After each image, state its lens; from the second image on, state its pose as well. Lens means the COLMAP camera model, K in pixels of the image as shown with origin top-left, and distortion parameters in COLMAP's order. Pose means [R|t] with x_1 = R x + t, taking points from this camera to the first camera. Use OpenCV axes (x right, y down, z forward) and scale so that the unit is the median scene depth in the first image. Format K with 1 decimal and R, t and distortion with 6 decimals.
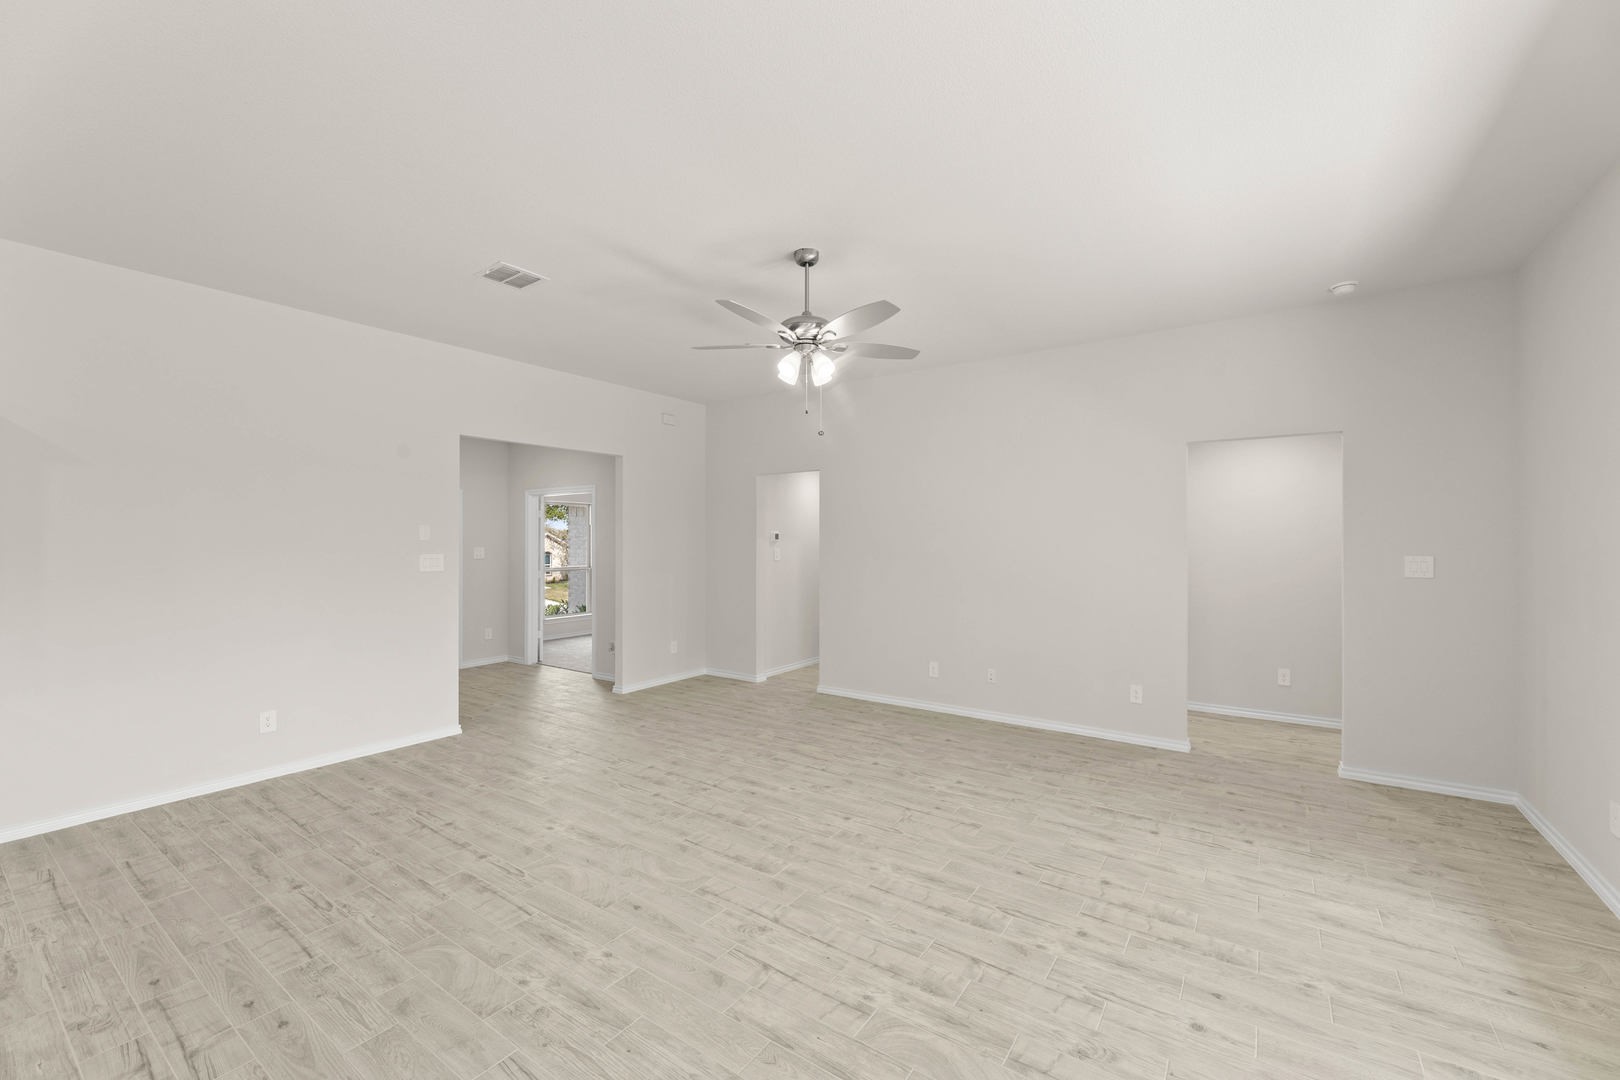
lens RADIAL K [[648.9, 0, 819.1], [0, 648.9, 536.9], [0, 0, 1]] dist [0.000742, -0.000217]
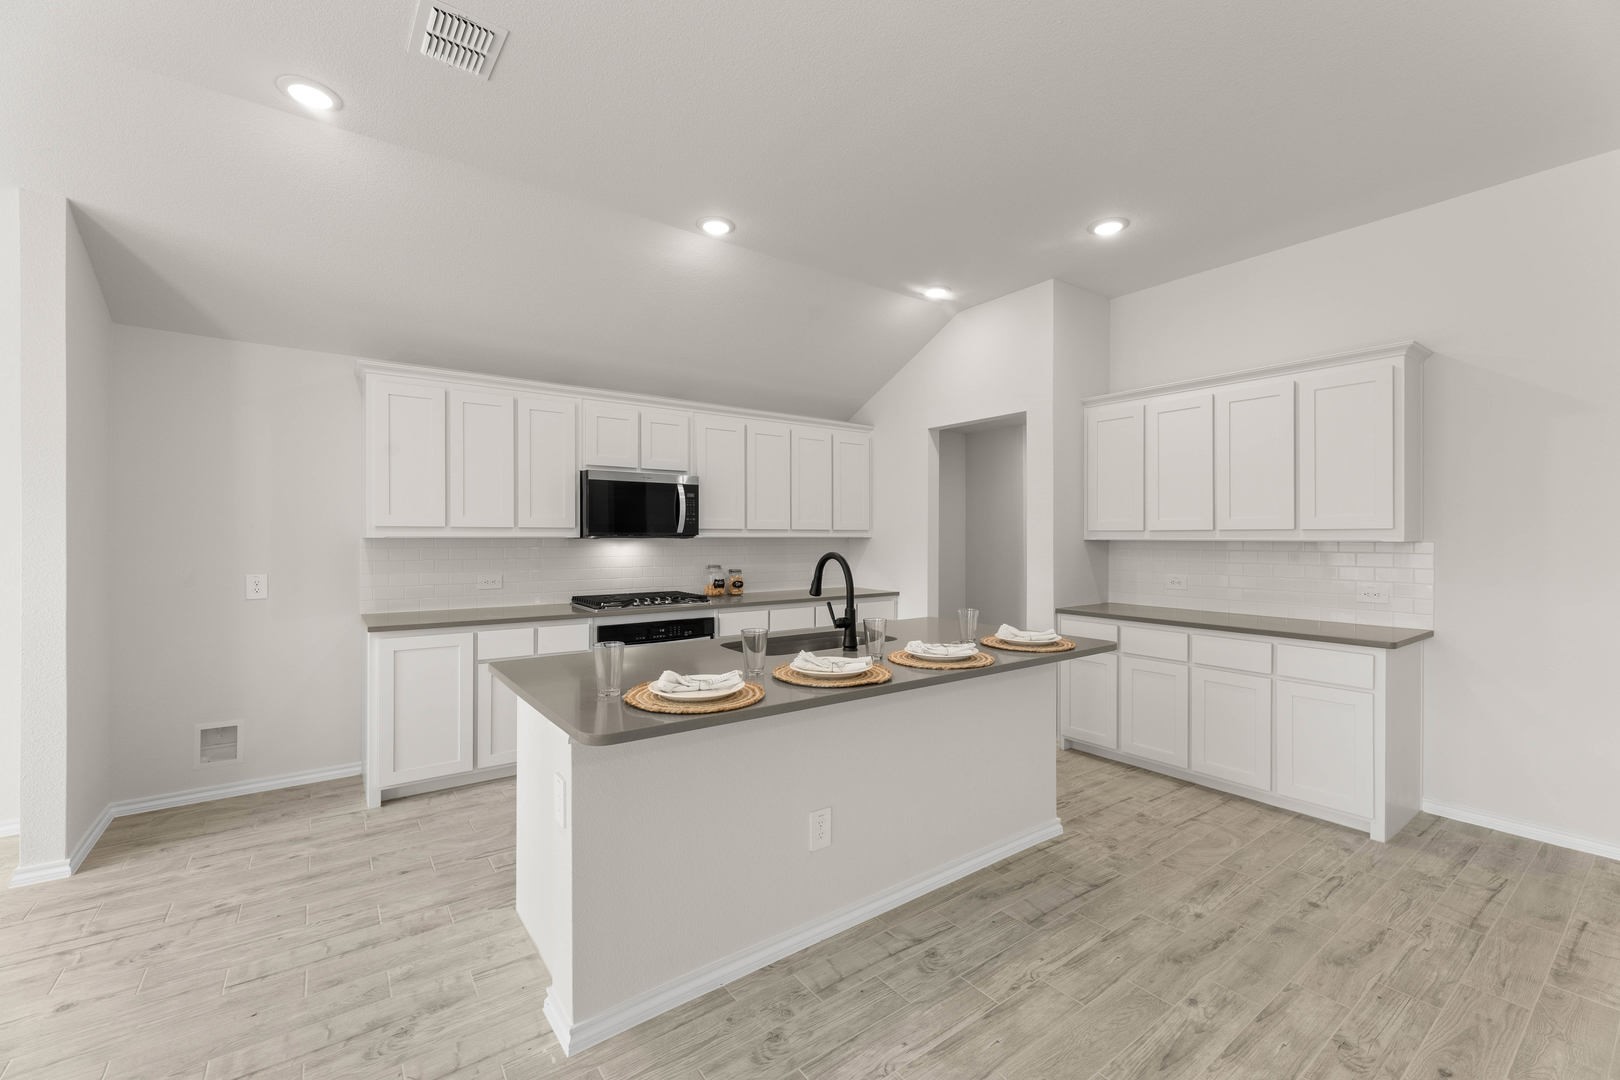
lens RADIAL K [[648.9, 0, 810.9], [0, 648.9, 536.6], [0, 0, 1]] dist [0.000742, -0.000217]
pose [[-0.327977, 0.001847, -0.944684, -0.060416], [0.005934, 0.999982, -0.000105, 0.048657], [0.944667, -0.005640, -0.327982, 0.427317]]
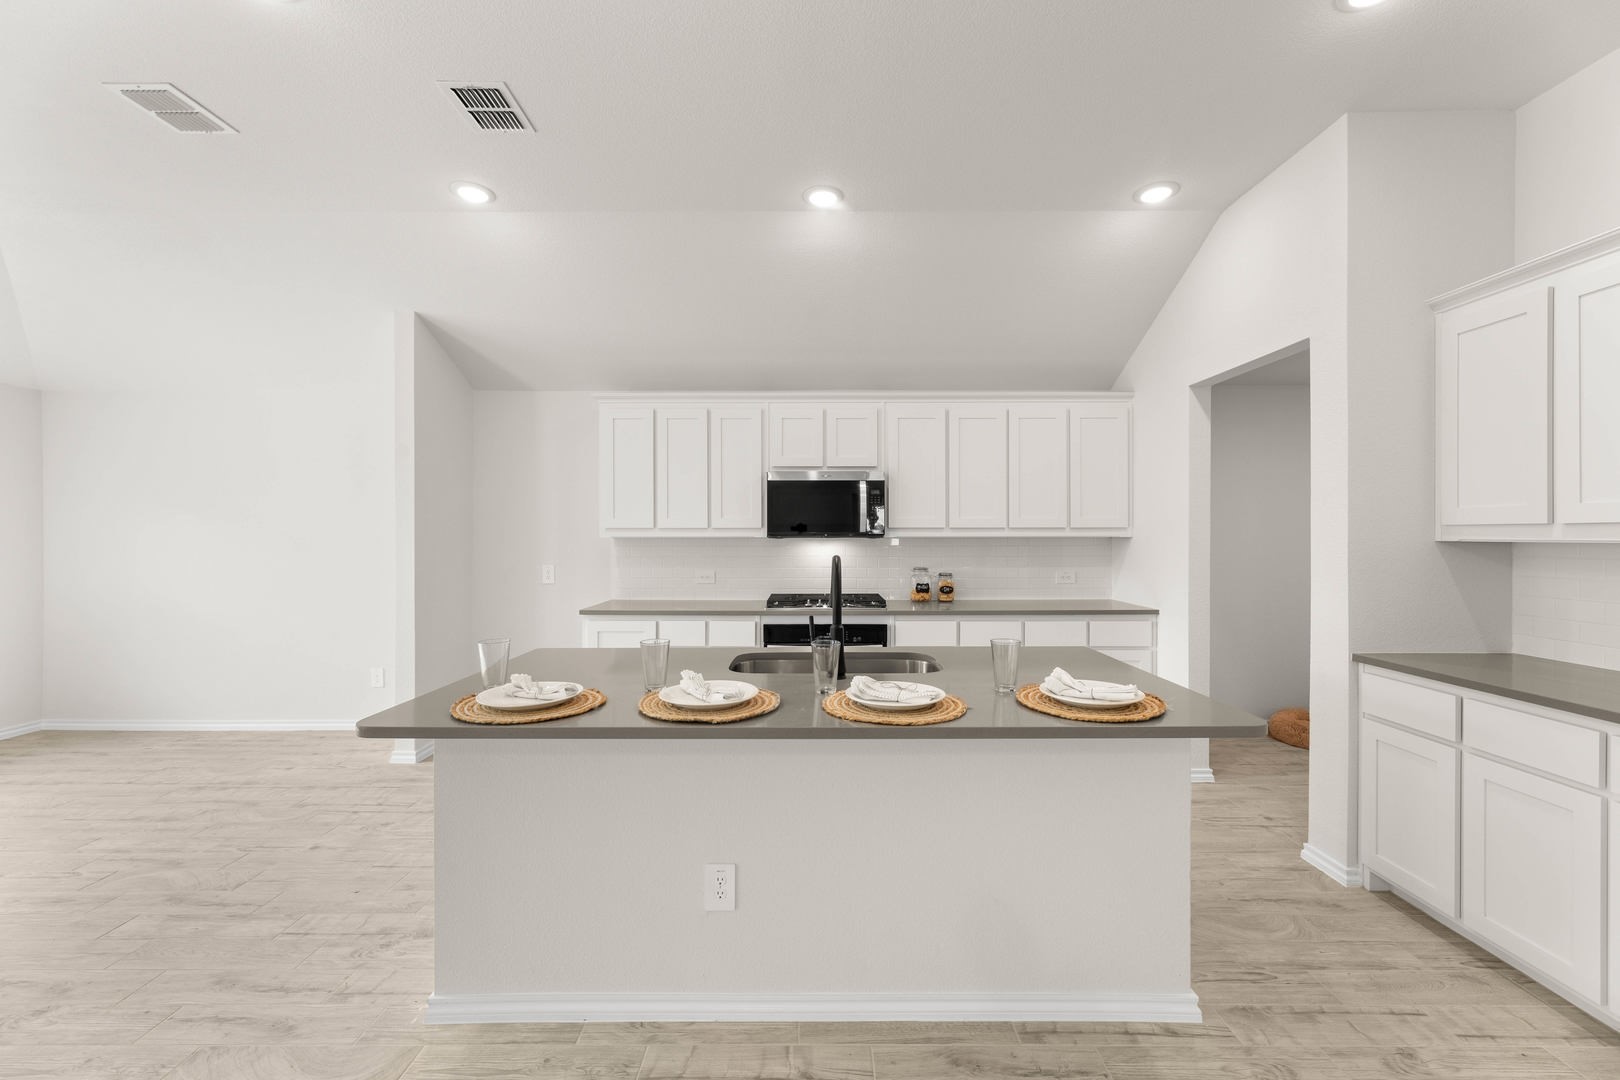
lens RADIAL K [[648.9, 0, 830.3], [0, 648.9, 540.4], [0, 0, 1]] dist [0.000742, -0.000217]
pose [[-0.815665, 0.006072, -0.578492, -0.517411], [0.005272, 0.999981, 0.003061, 0.050802], [0.578500, -0.000553, -0.815682, 0.775578]]
